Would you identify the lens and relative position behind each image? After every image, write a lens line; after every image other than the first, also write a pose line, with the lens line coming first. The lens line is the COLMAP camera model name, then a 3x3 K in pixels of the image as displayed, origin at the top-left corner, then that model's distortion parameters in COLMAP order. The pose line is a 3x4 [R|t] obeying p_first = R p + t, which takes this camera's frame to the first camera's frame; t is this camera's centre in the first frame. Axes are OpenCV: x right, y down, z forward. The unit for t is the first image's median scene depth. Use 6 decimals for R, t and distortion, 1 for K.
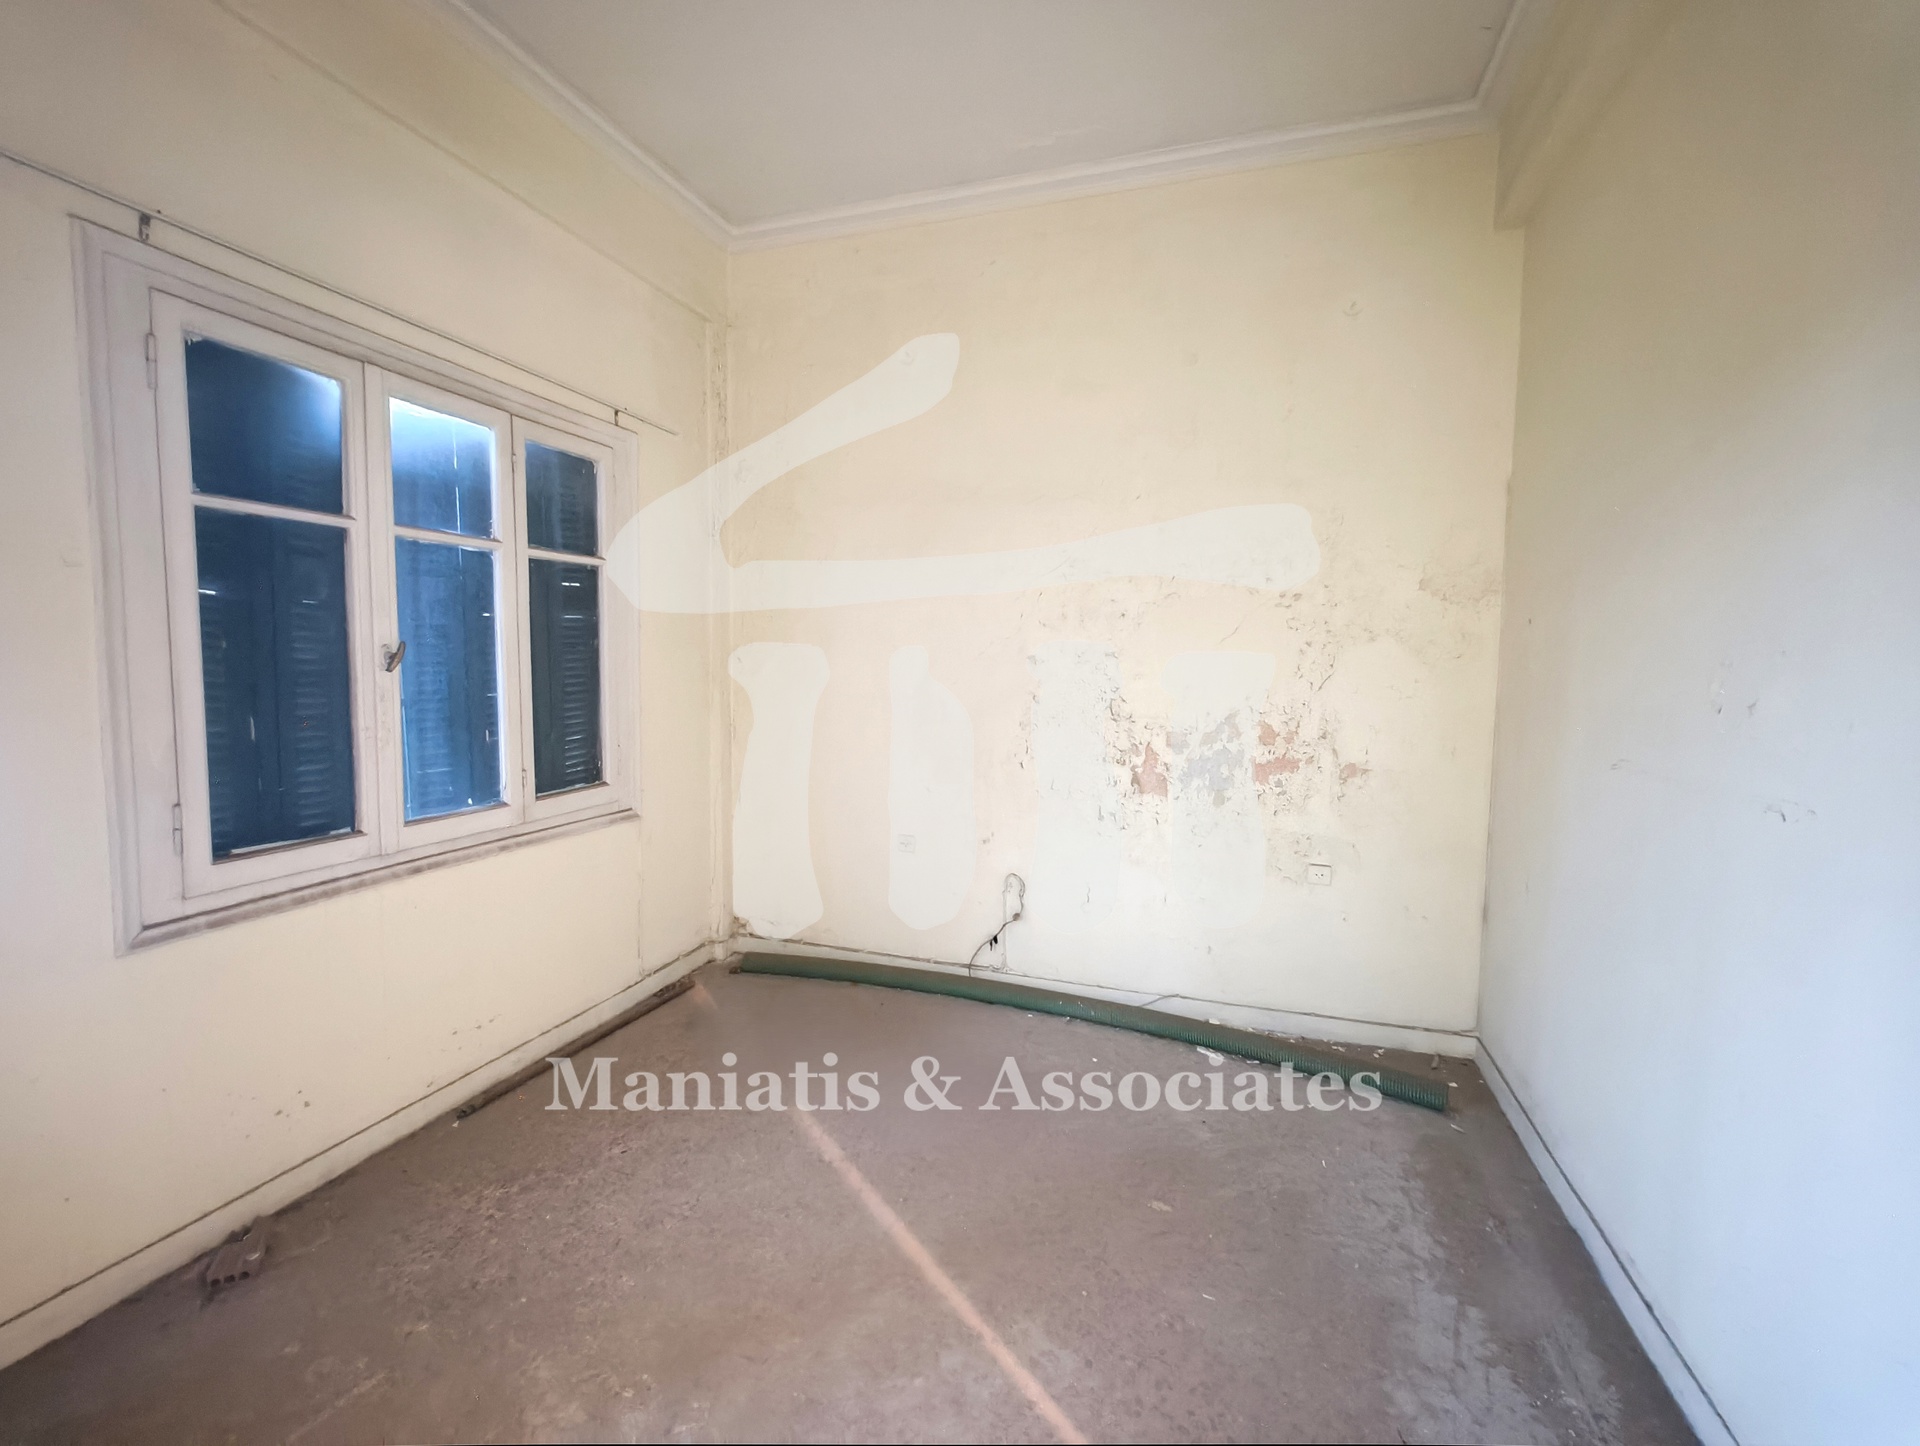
lens RADIAL K [[809.9, 0, 955.0], [0, 809.9, 715.5], [0, 0, 1]] dist [-0.001125, 0.000152]
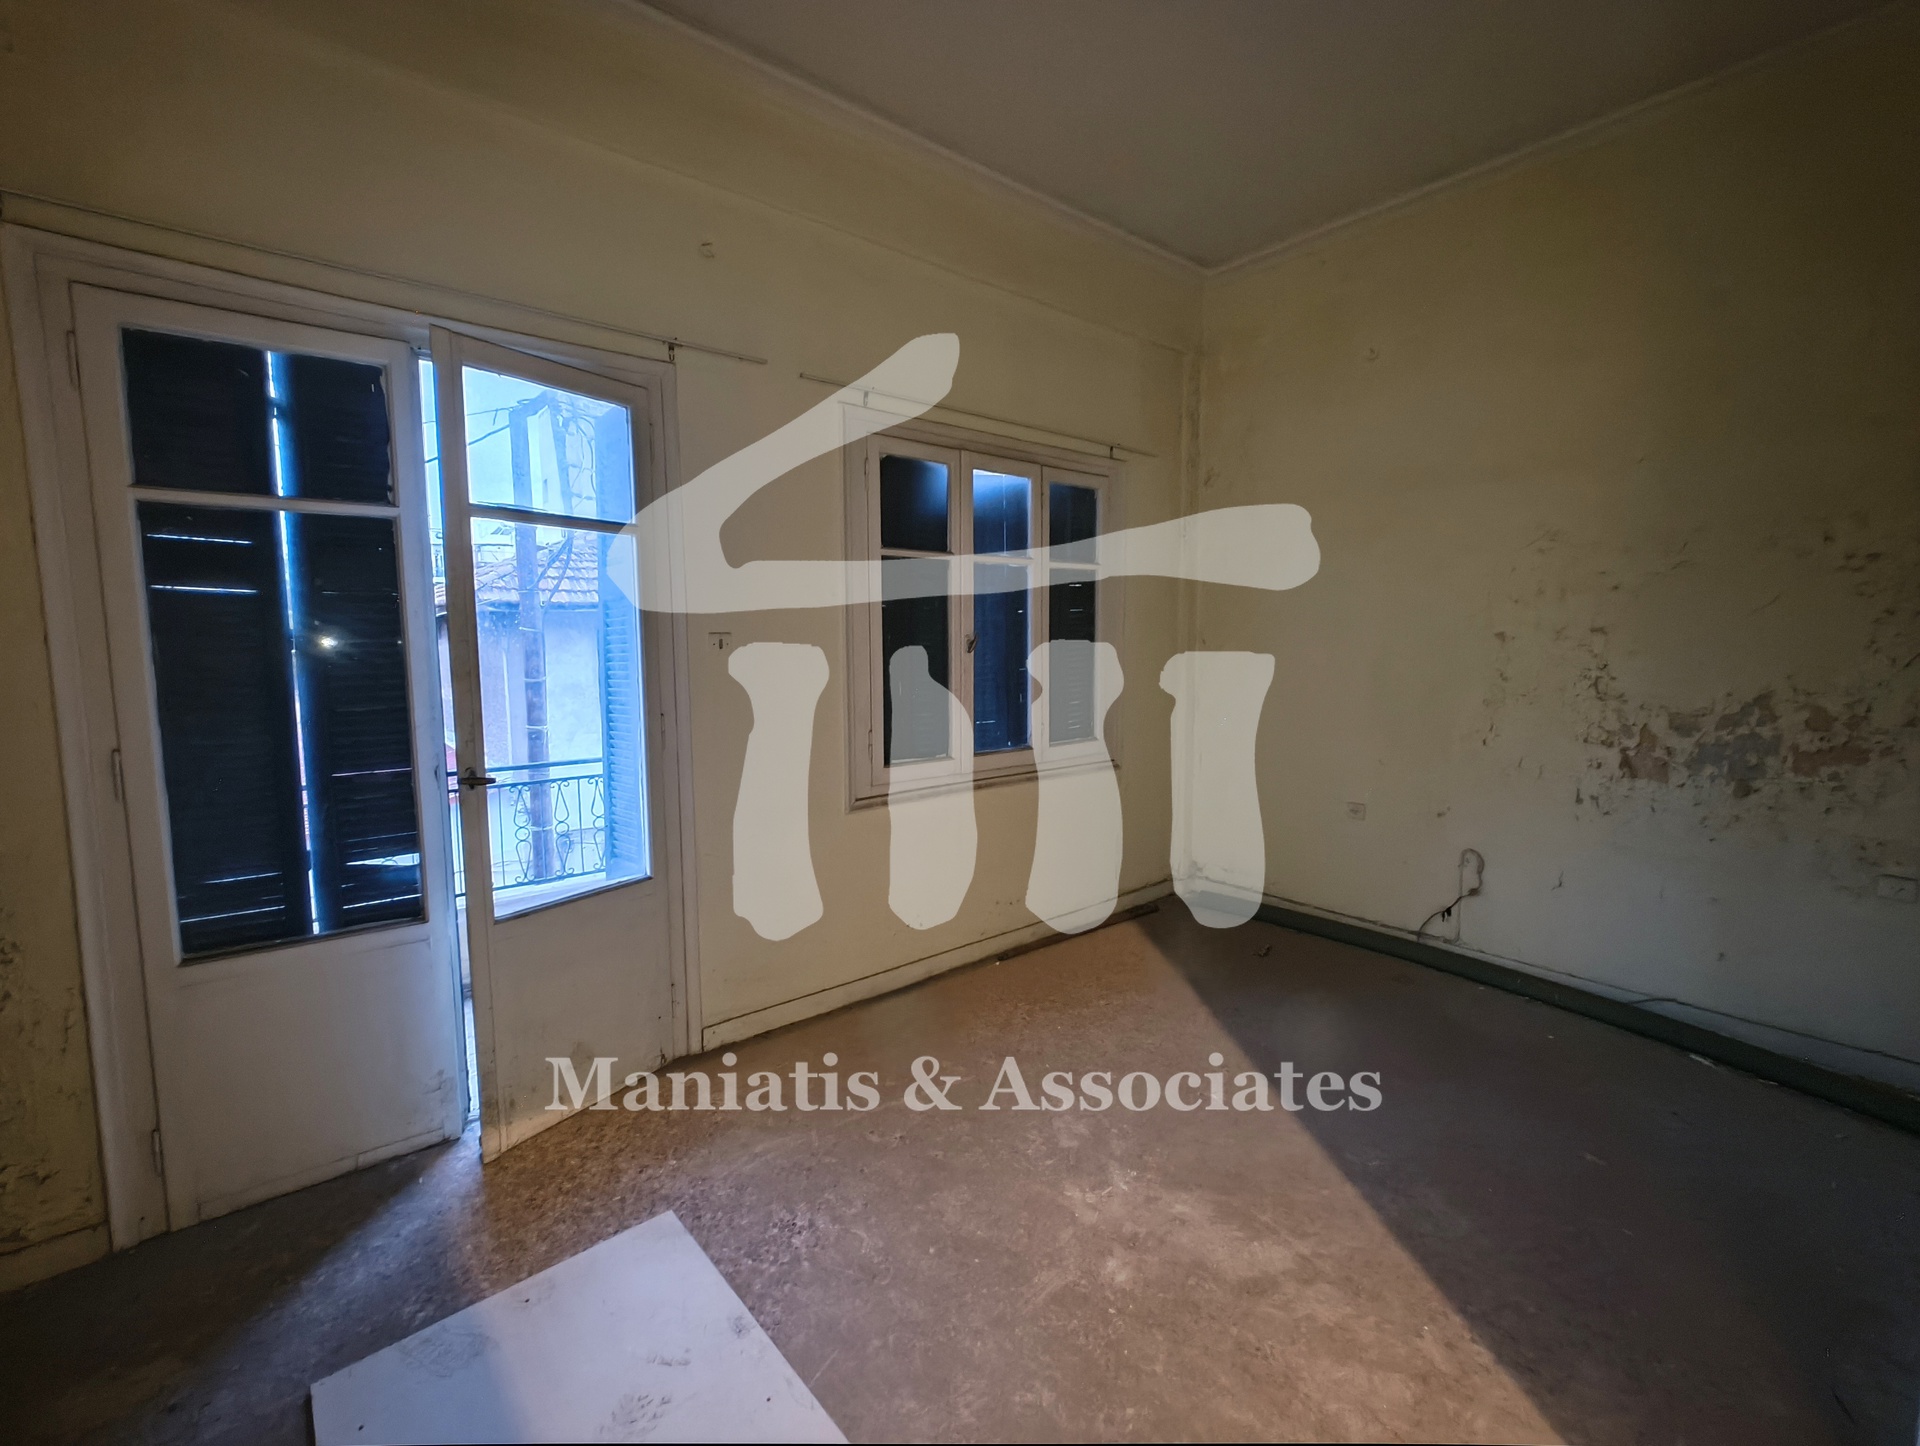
lens RADIAL K [[809.9, 0, 955.0], [0, 809.9, 715.5], [0, 0, 1]] dist [-0.001125, 0.000152]
pose [[0.849149, 0.033243, -0.527106, 0.057494], [-0.021075, 0.999355, 0.029076, 0.013943], [0.527732, -0.013581, 0.849302, -0.216773]]
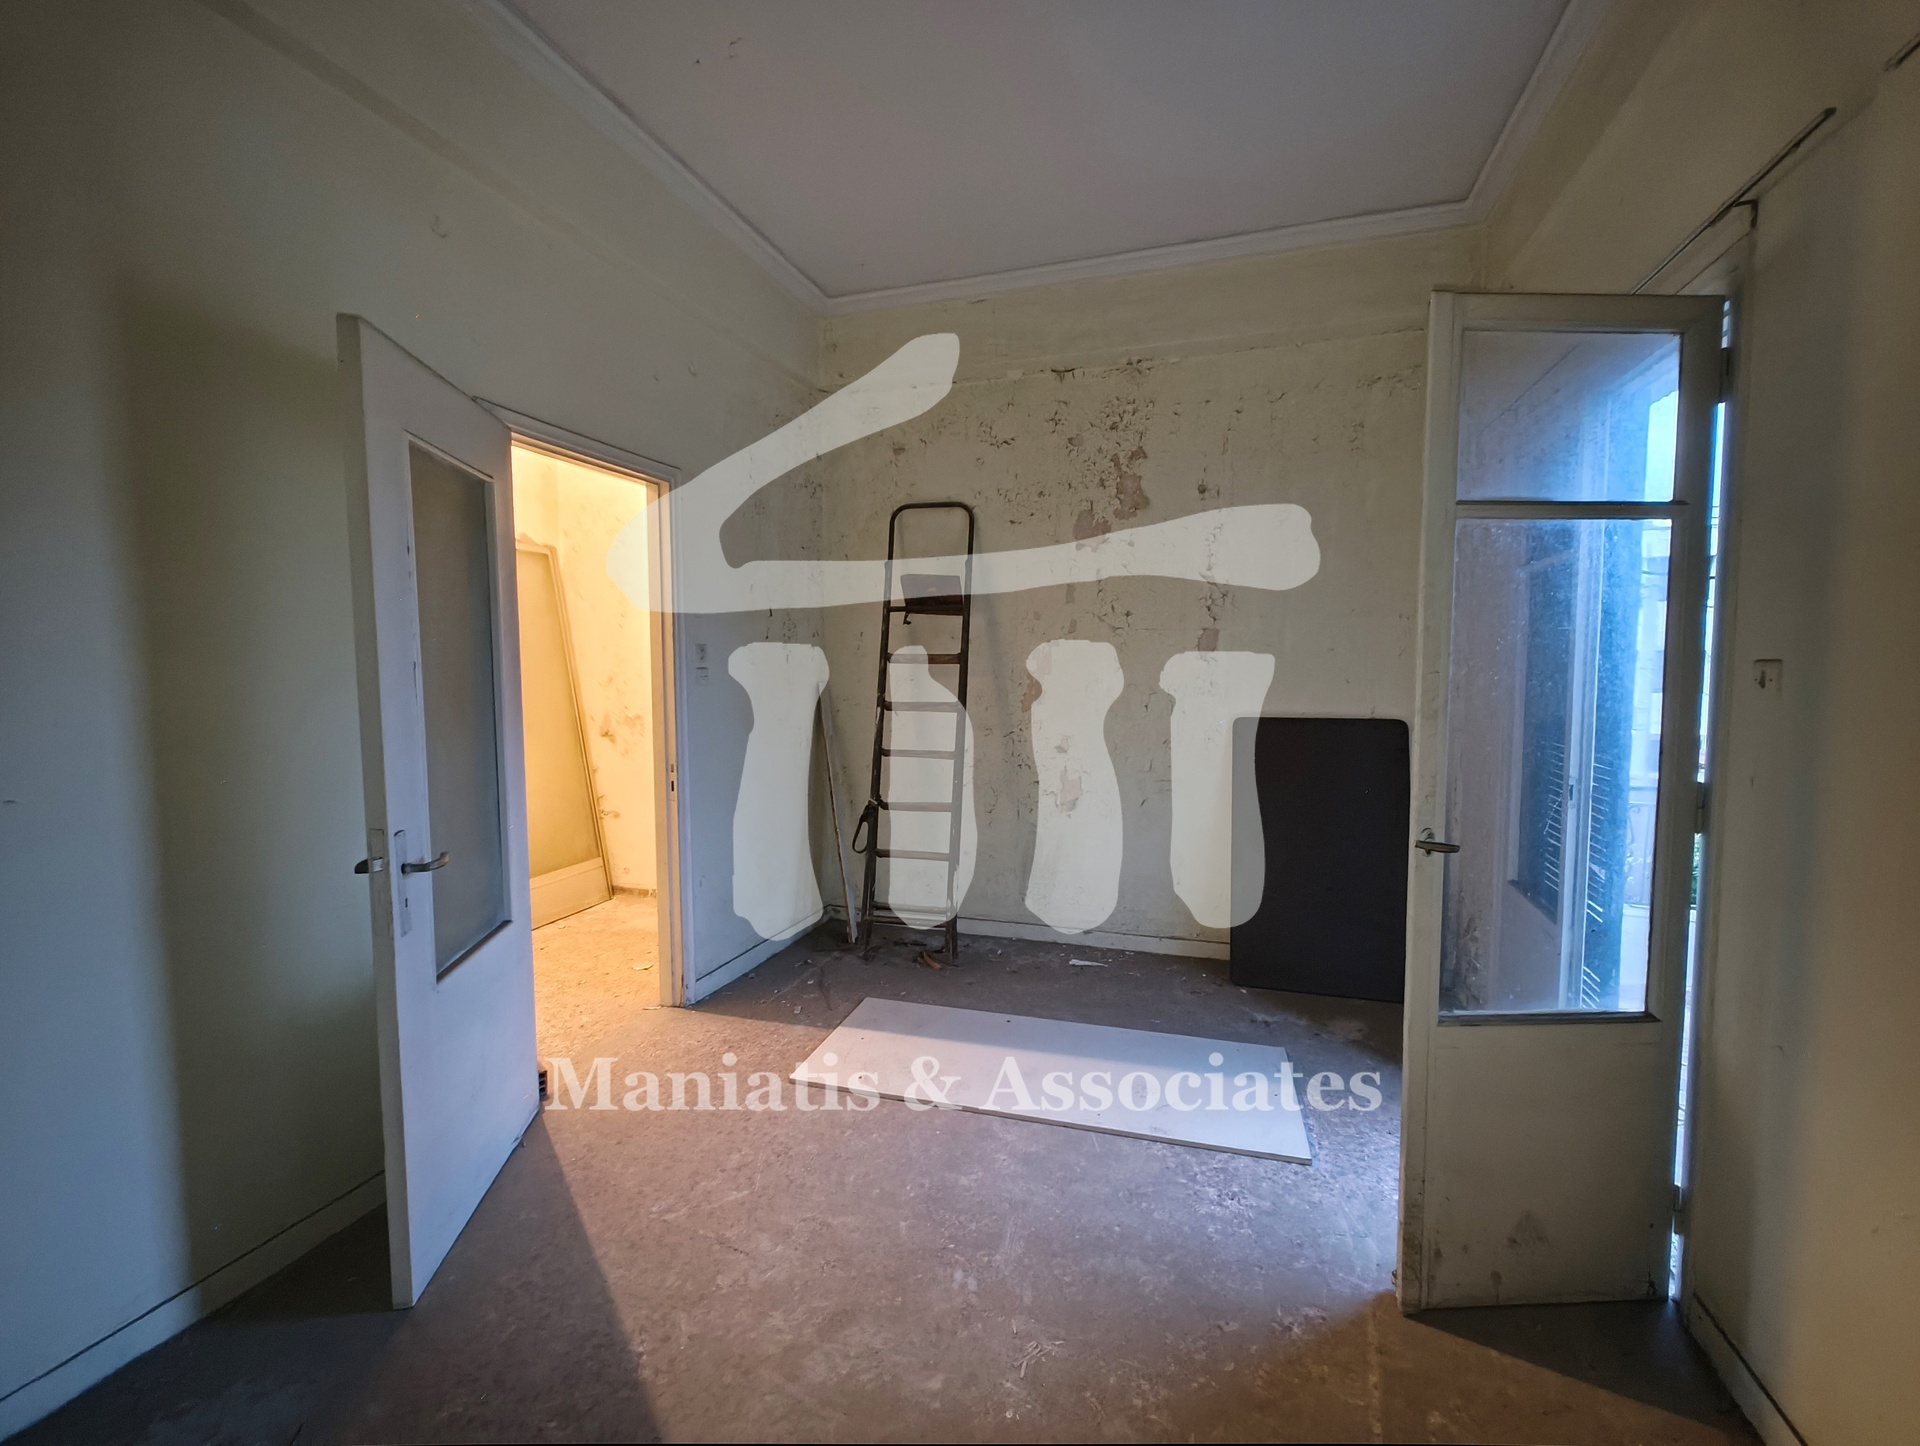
lens RADIAL K [[801.1, 0, 955.2], [0, 801.1, 711.4], [0, 0, 1]] dist [0.000474, -0.000442]
pose [[-0.999928, -0.010617, -0.005609, -0.126770], [-0.011284, 0.990570, 0.136544, -0.076188], [0.004107, 0.136597, -0.990618, 0.894692]]
